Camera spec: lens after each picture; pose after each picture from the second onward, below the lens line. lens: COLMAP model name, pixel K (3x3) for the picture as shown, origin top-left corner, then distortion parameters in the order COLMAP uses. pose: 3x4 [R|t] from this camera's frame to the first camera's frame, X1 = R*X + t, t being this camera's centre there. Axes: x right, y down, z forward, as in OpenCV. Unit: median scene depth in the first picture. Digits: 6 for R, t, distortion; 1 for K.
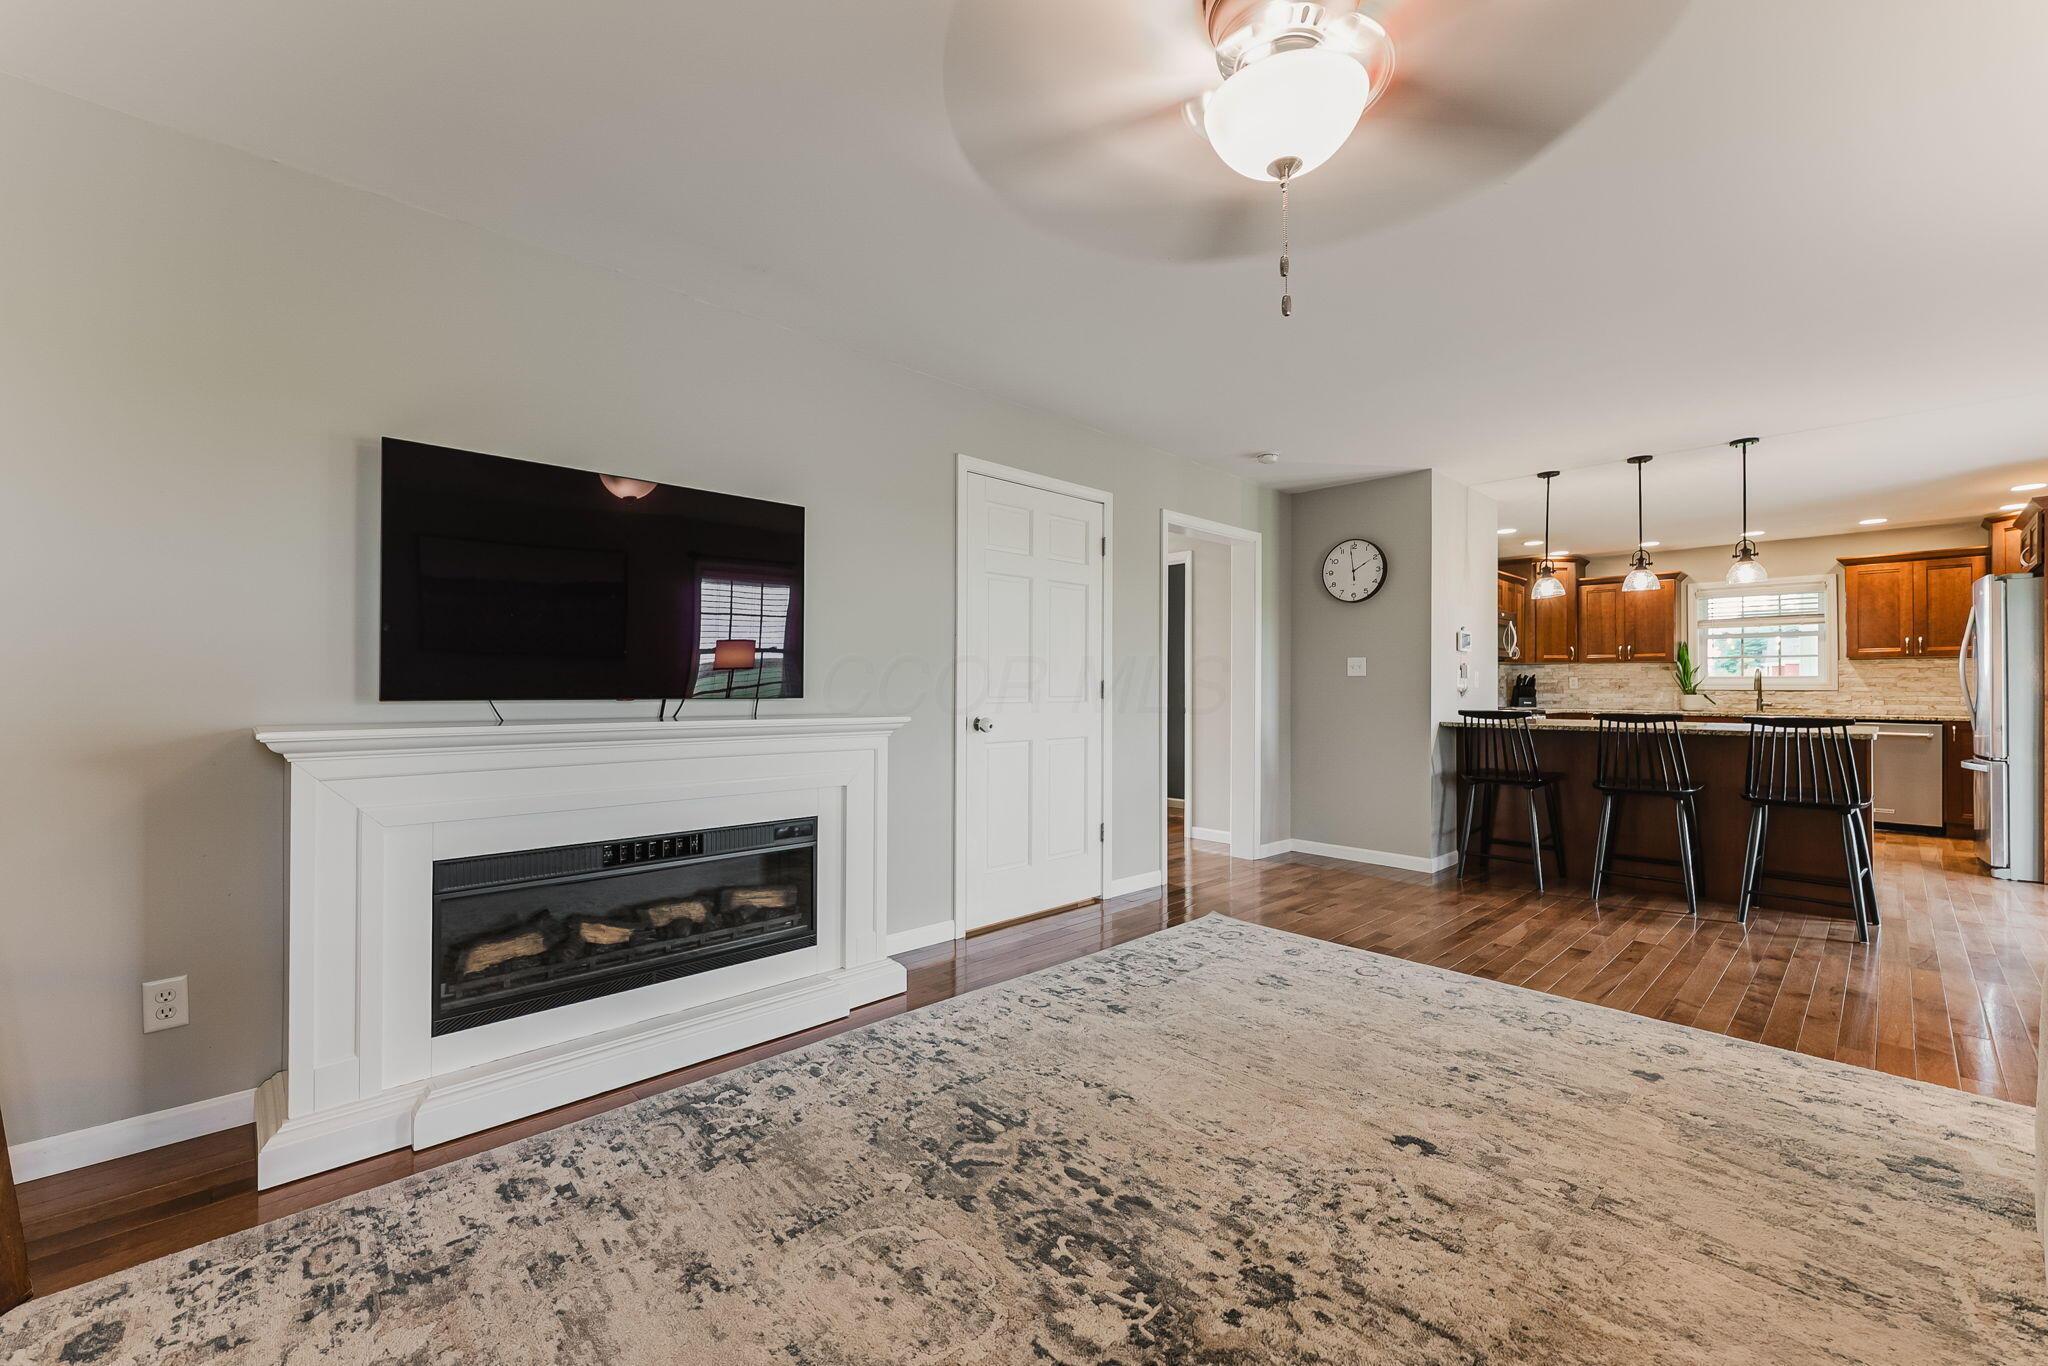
lens RADIAL K [[823.3, 0, 1024.0], [0, 823.3, 683.0], [0, 0, 1]] dist [0.000329, 0.000511]
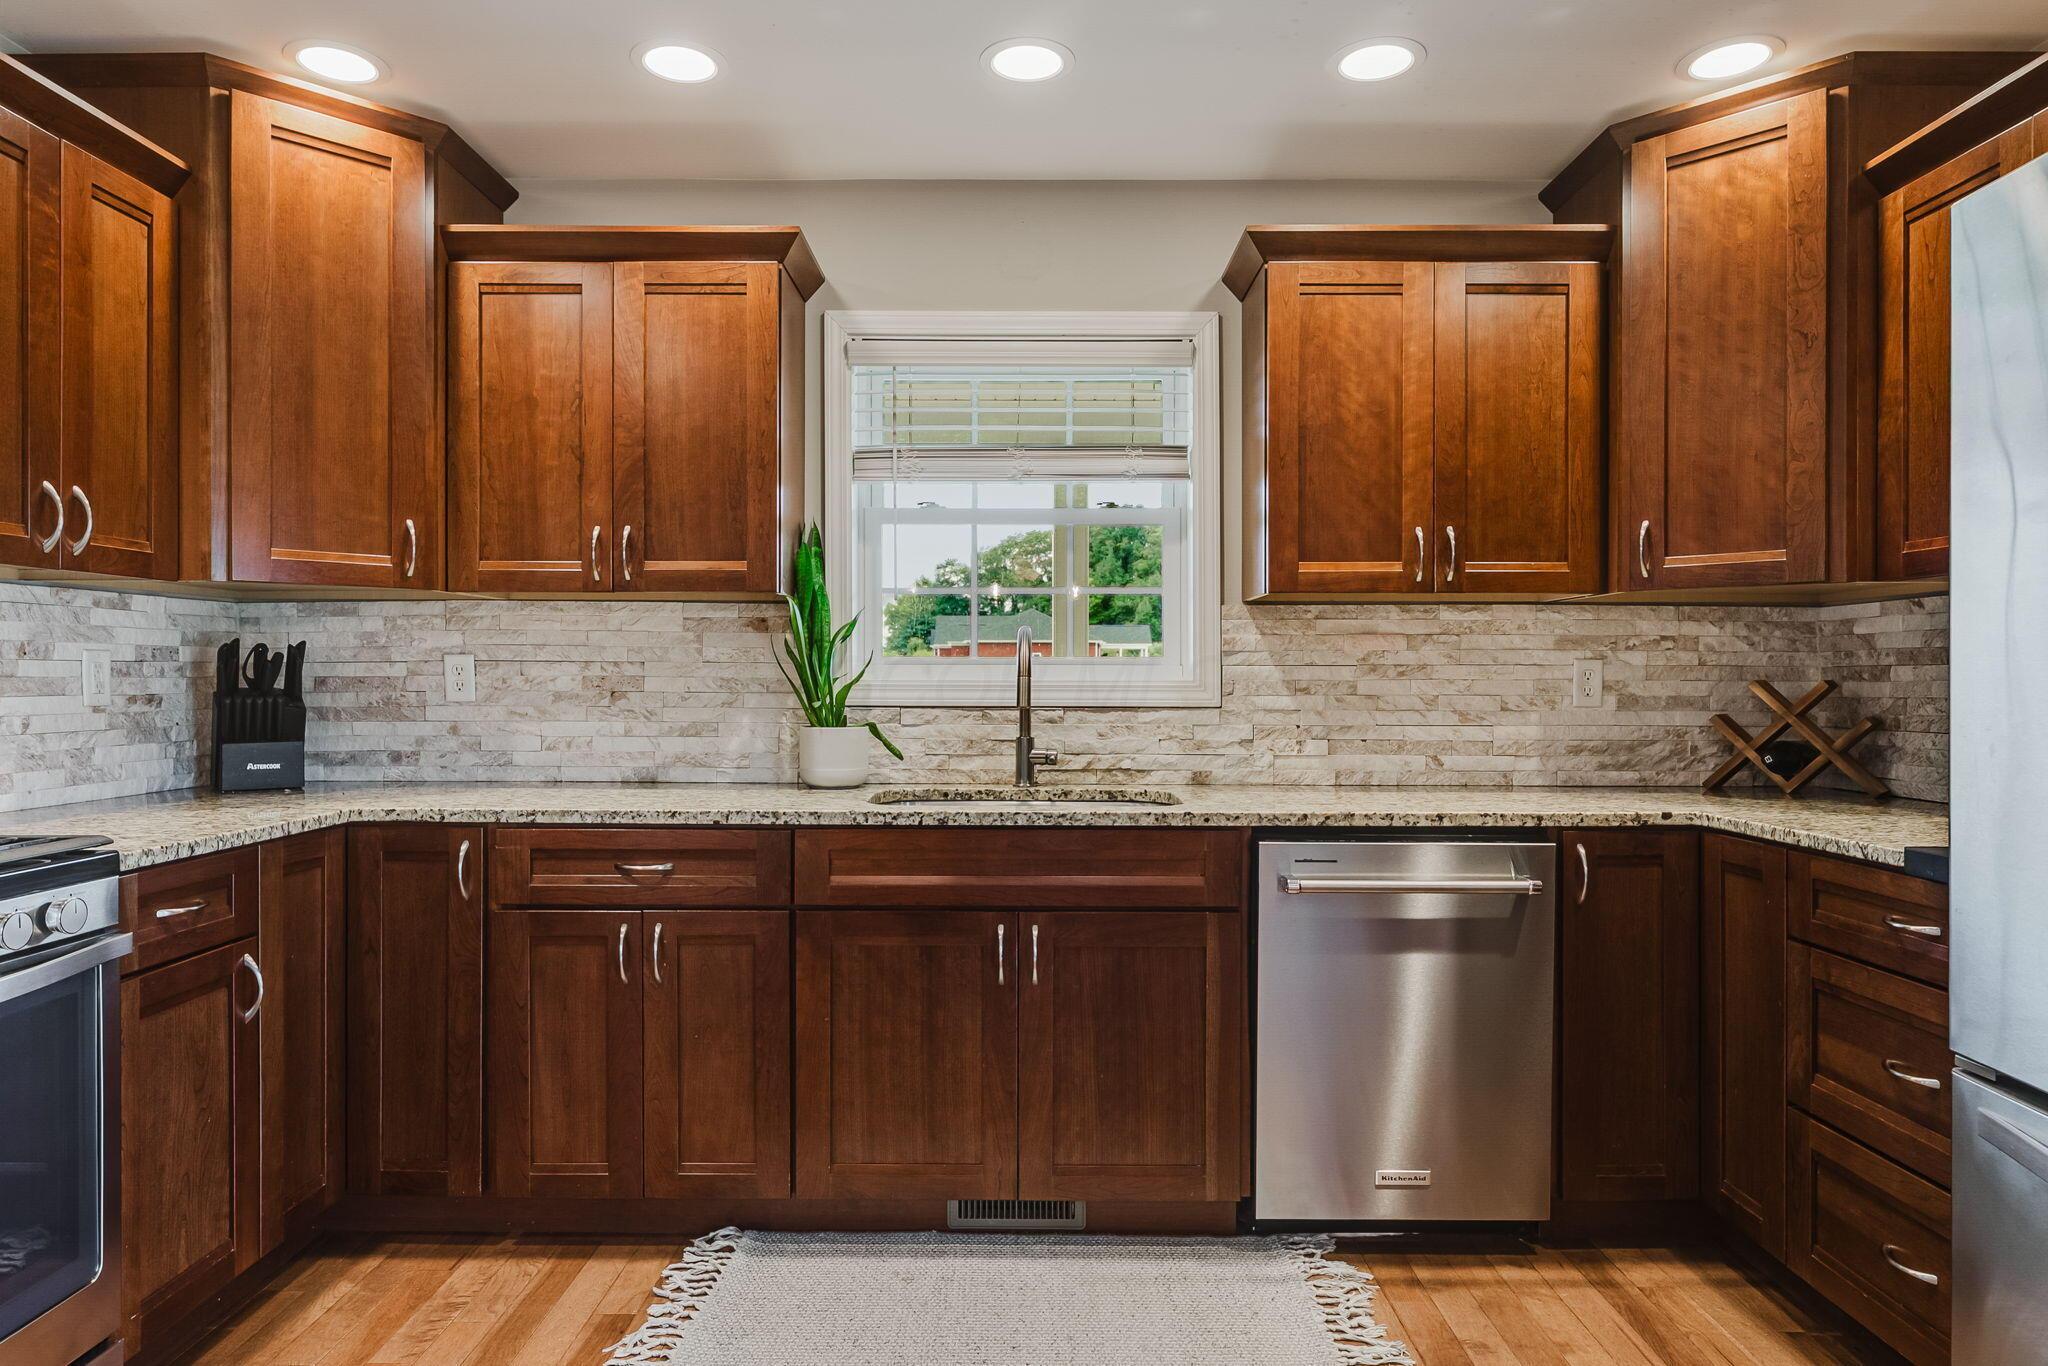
lens RADIAL K [[823.3, 0, 1024.0], [0, 823.3, 683.0], [0, 0, 1]] dist [0.000329, 0.000511]
pose [[0.678641, -0.000923, 0.734470, 0.666585], [-0.005594, 0.999964, 0.006425, -0.001253], [-0.734449, -0.008469, 0.678611, 0.786000]]
